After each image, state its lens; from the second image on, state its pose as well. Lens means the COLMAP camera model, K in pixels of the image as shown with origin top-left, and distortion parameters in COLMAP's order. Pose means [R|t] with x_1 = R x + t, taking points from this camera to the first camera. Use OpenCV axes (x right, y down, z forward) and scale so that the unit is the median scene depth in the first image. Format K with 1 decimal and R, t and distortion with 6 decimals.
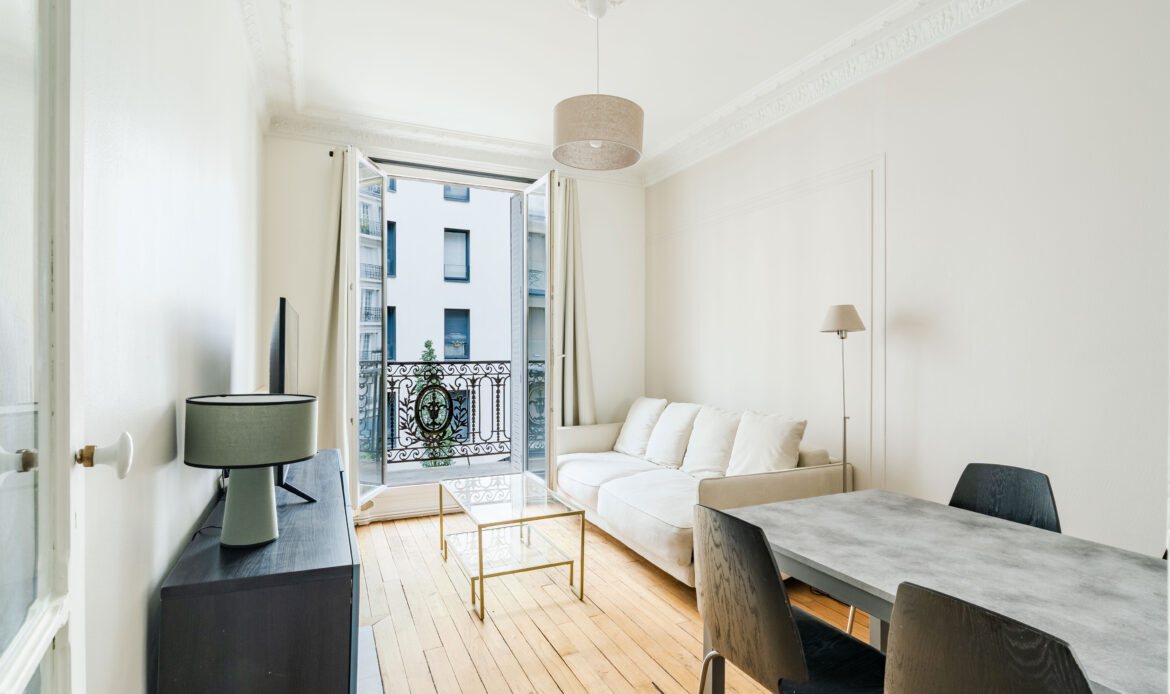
lens RADIAL K [[570.6, 0, 593.6], [0, 570.6, 341.3], [0, 0, 1]] dist [-0.005954, 0.001332]
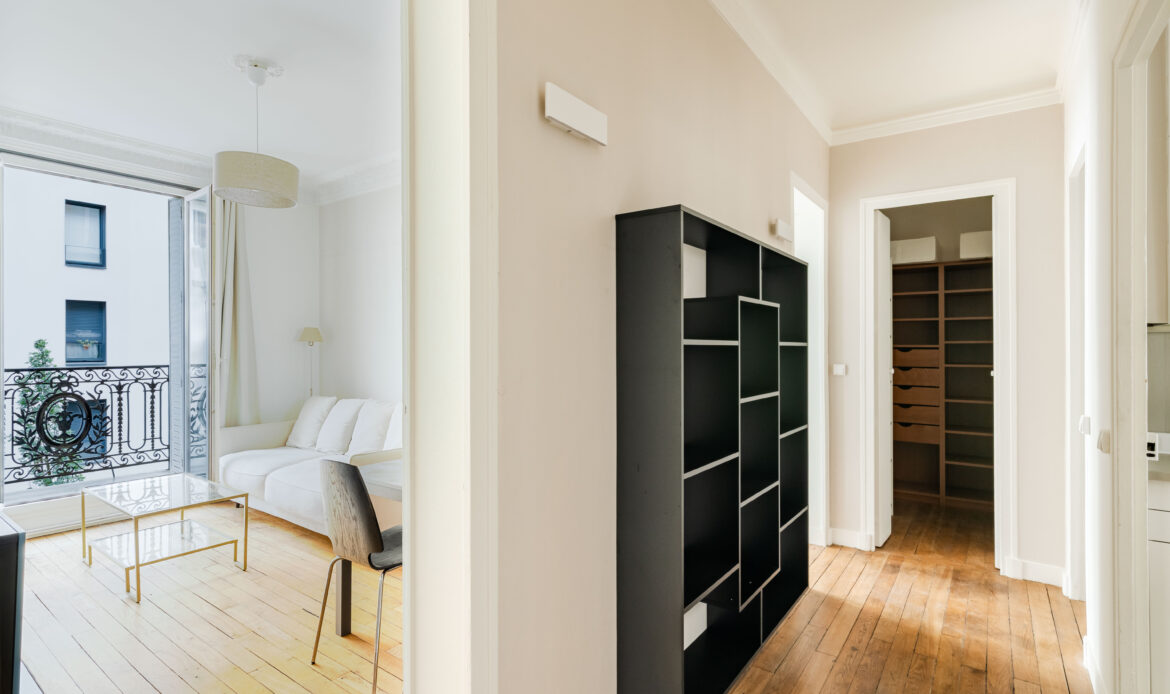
lens RADIAL K [[563.7, 0, 584.3], [0, 563.7, 342.7], [0, 0, 1]] dist [0.001618, -0.000612]
pose [[0.880963, -0.000222, 0.473185, 0.023407], [-0.002431, 0.999985, 0.004995, -0.010258], [-0.473178, -0.005550, 0.880949, -0.180142]]
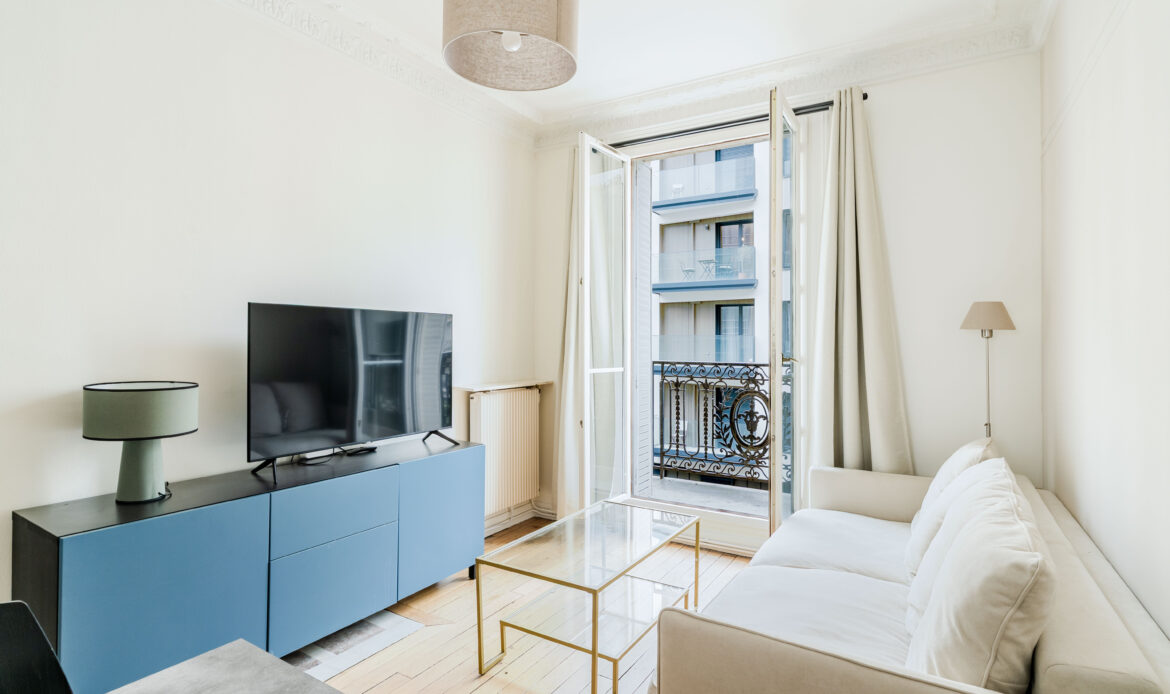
lens RADIAL K [[570.6, 0, 571.6], [0, 570.6, 340.3], [0, 0, 1]] dist [-0.005954, 0.001332]
pose [[0.539995, -0.005043, -0.841653, 0.280257], [0.008610, 0.999963, -0.000467, 0.000804], [0.841624, -0.006994, 0.540019, 0.330461]]
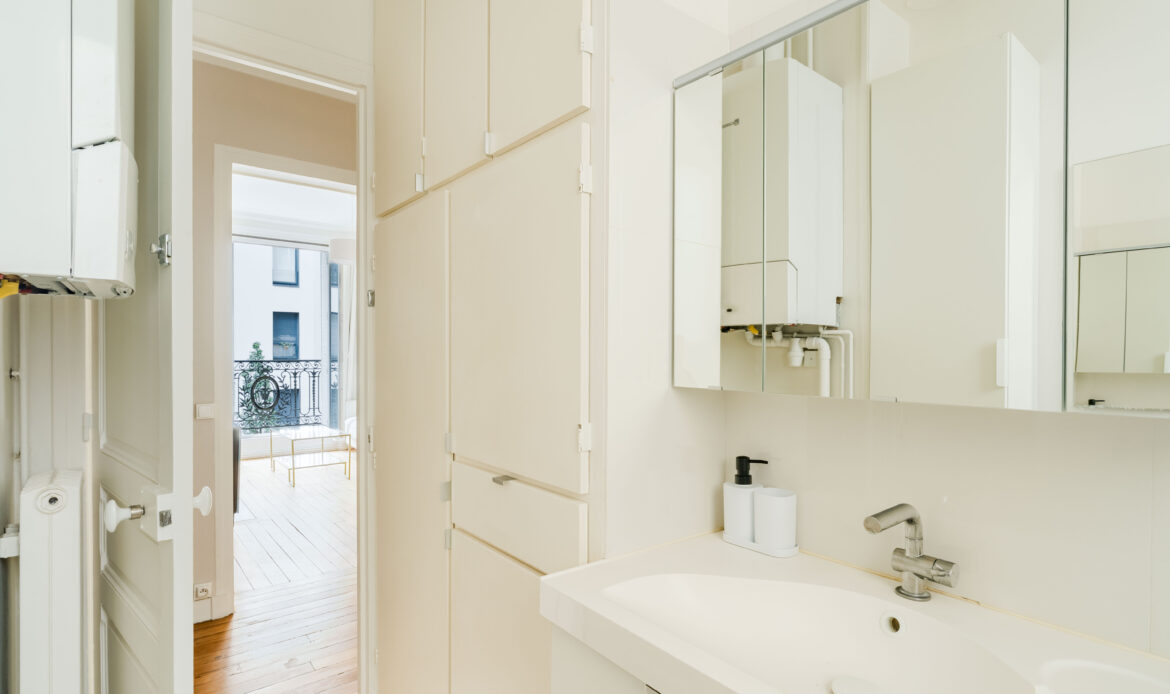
lens RADIAL K [[570.6, 0, 579.3], [0, 570.6, 354.4], [0, 0, 1]] dist [-0.005954, 0.001332]
pose [[0.971816, 0.006121, 0.235661, 0.152100], [-0.010837, 0.999766, 0.018722, -0.014747], [-0.235491, -0.020748, 0.971655, -0.585579]]
